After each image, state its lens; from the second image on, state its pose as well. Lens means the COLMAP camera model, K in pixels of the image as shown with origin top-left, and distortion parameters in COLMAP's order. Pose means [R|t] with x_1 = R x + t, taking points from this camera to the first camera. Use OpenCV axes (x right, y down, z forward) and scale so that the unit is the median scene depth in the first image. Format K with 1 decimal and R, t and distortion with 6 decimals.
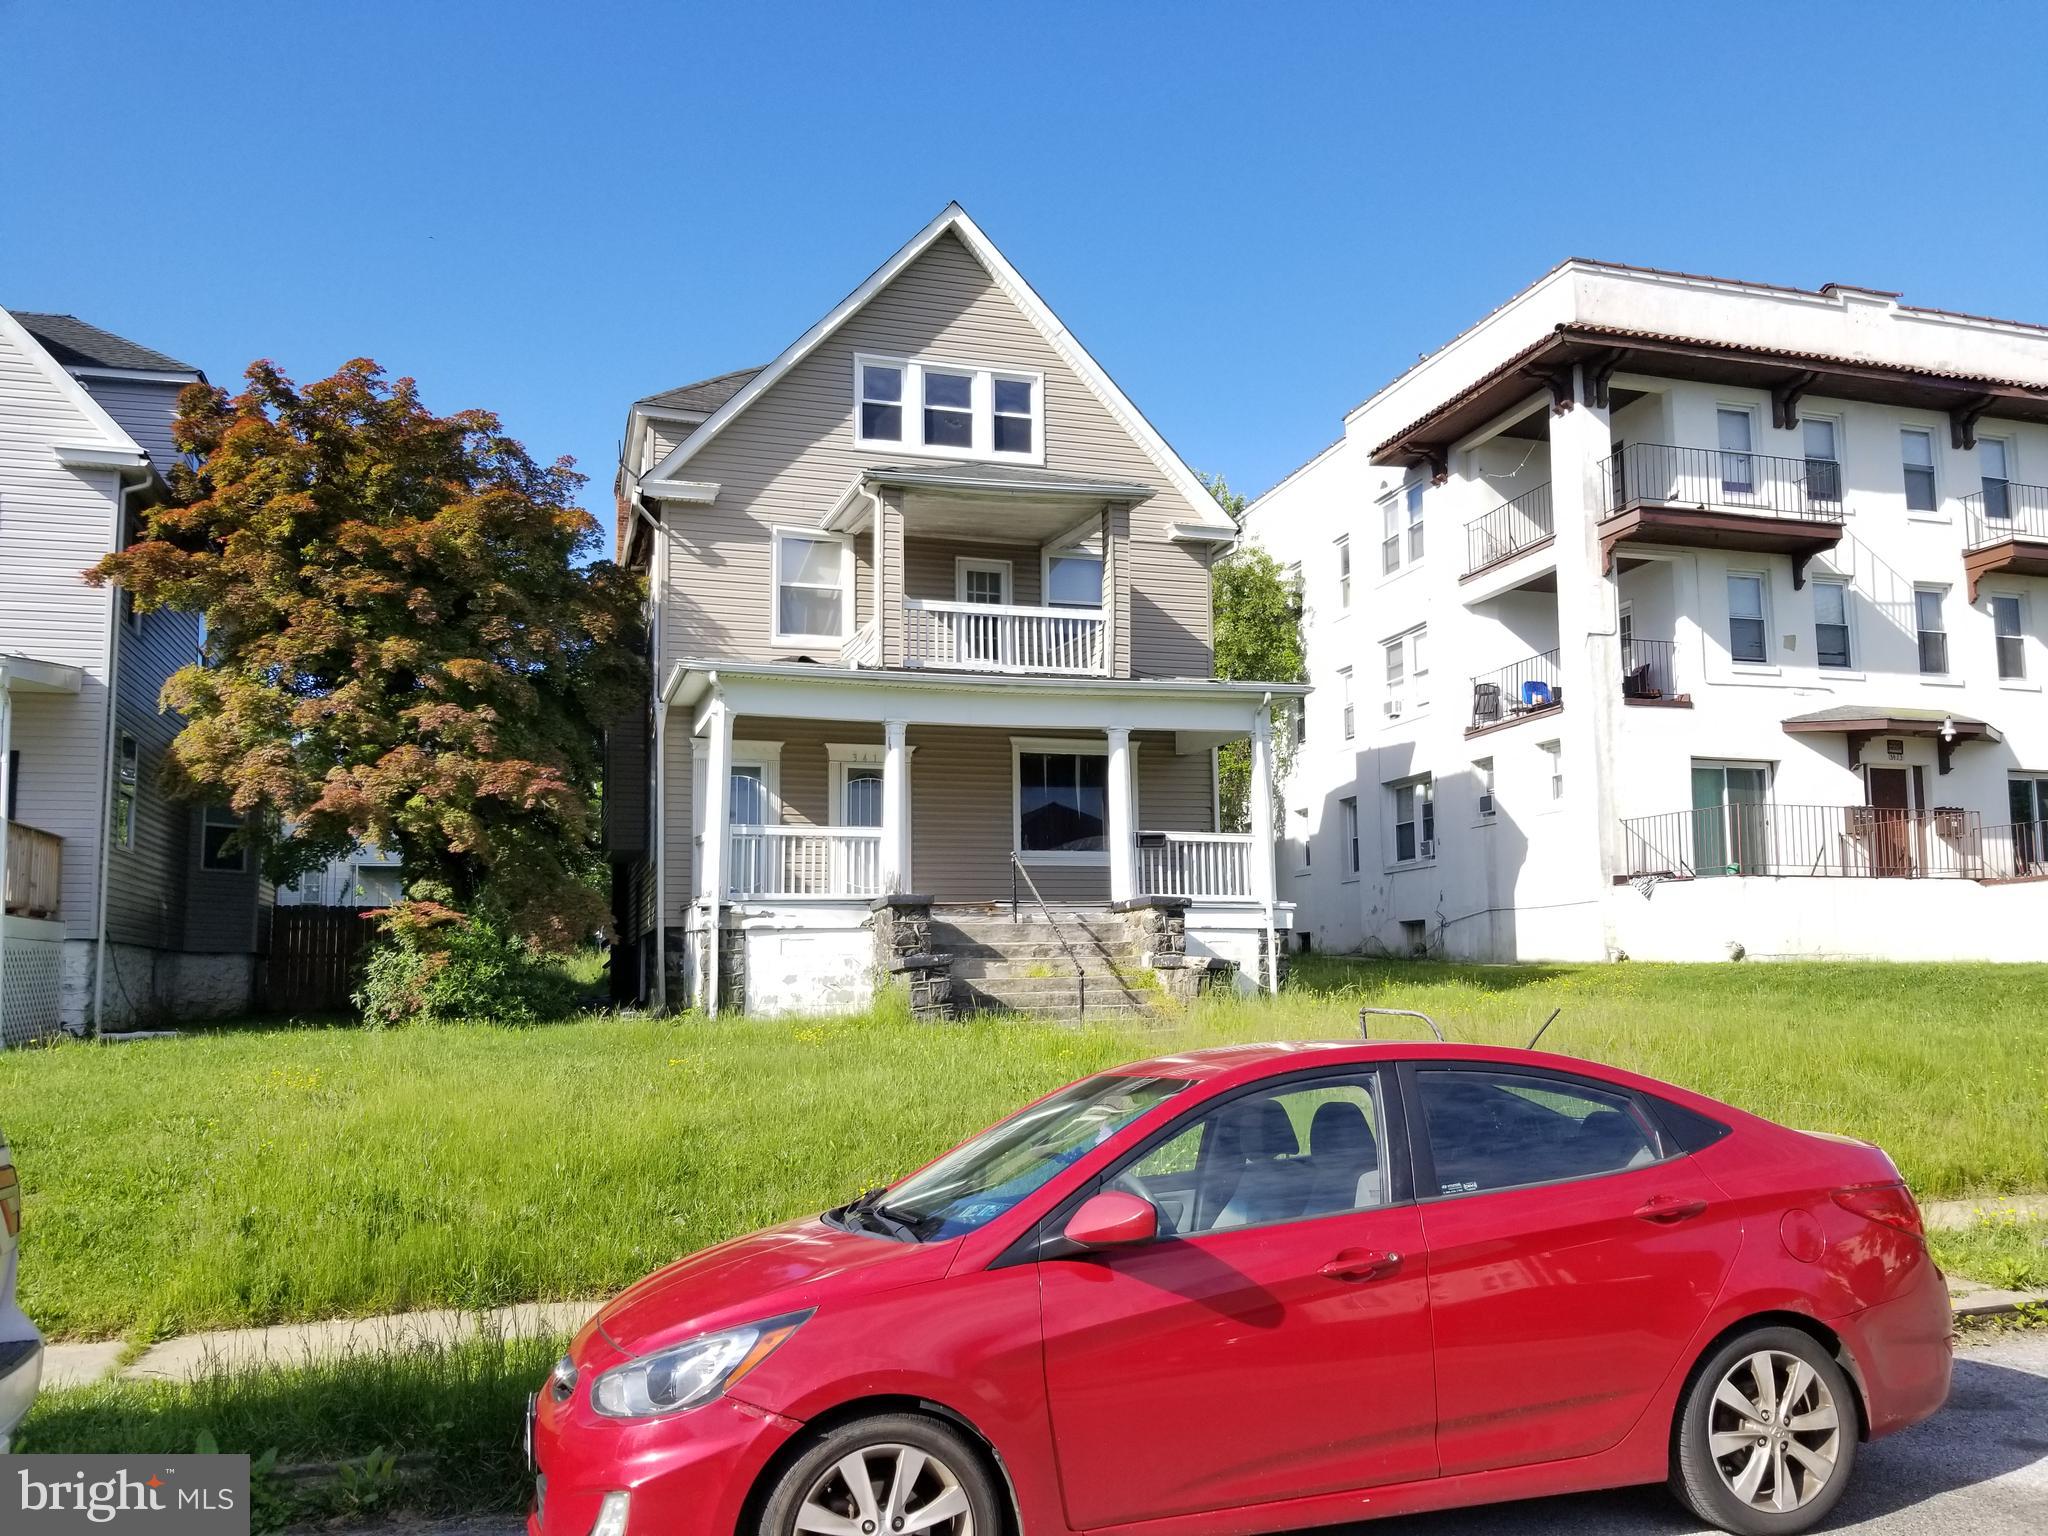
lens RADIAL K [[1621.1, 0, 1036.3], [0, 1621.1, 833.9], [0, 0, 1]] dist [0.066702, -0.126087]
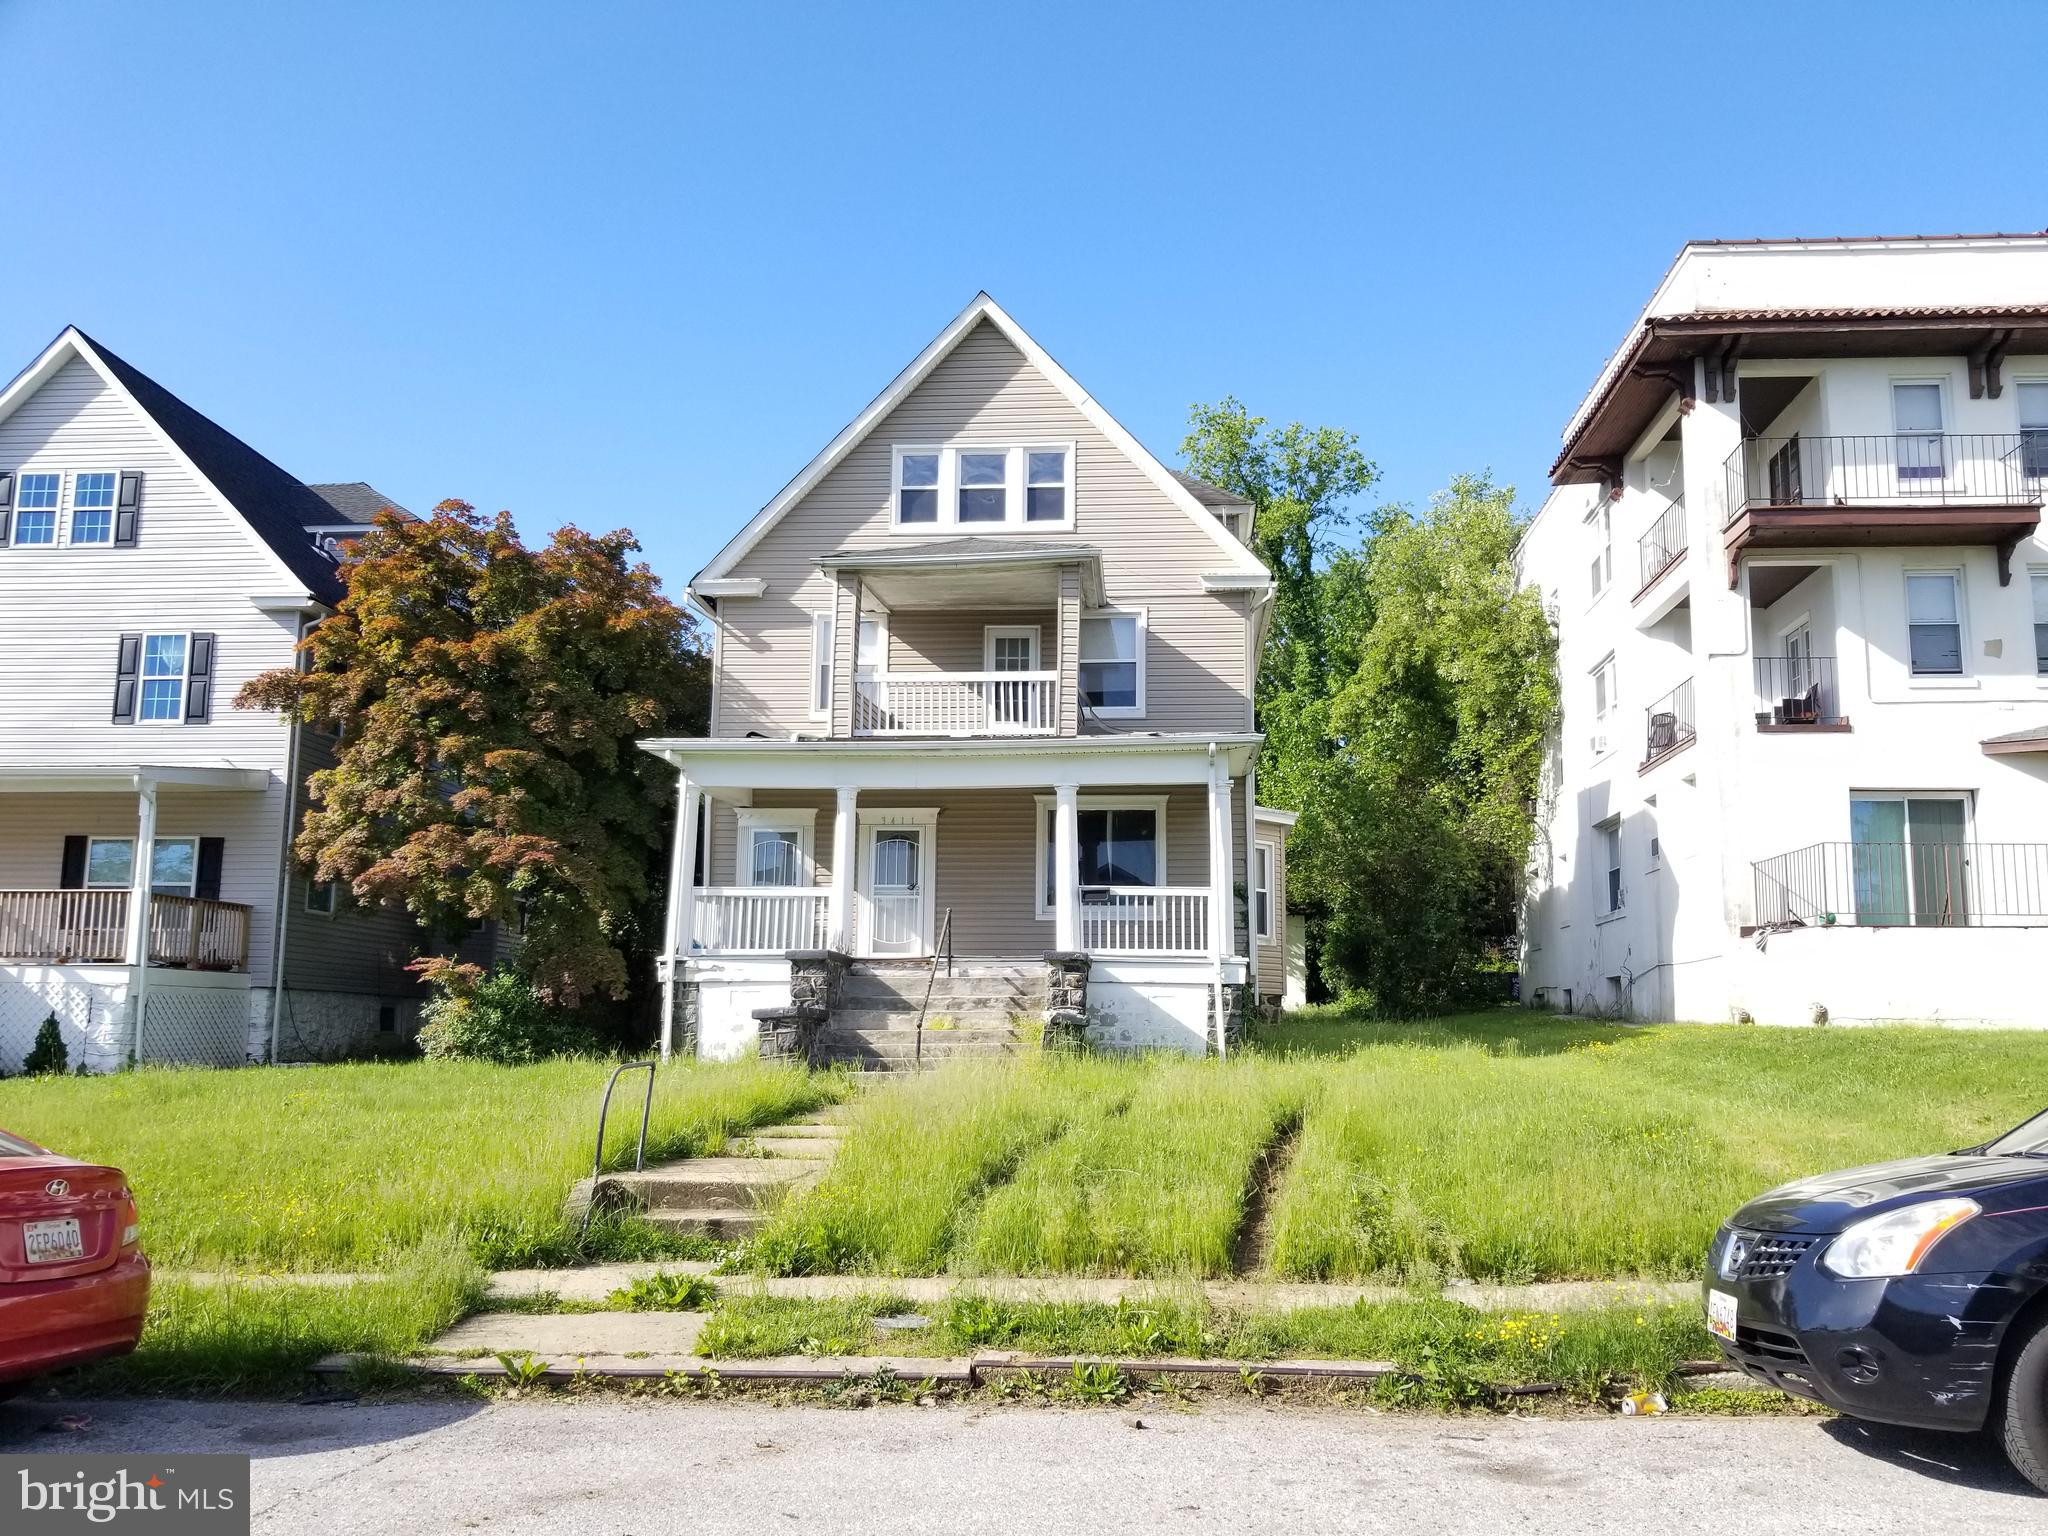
lens RADIAL K [[1621.1, 0, 1065.9], [0, 1621.1, 835.8], [0, 0, 1]] dist [0.066702, -0.126087]
pose [[0.930768, -0.027168, -0.364599, 0.376368], [0.016055, 0.999311, -0.033477, 0.000369], [0.365257, 0.025305, 0.930563, 0.048565]]
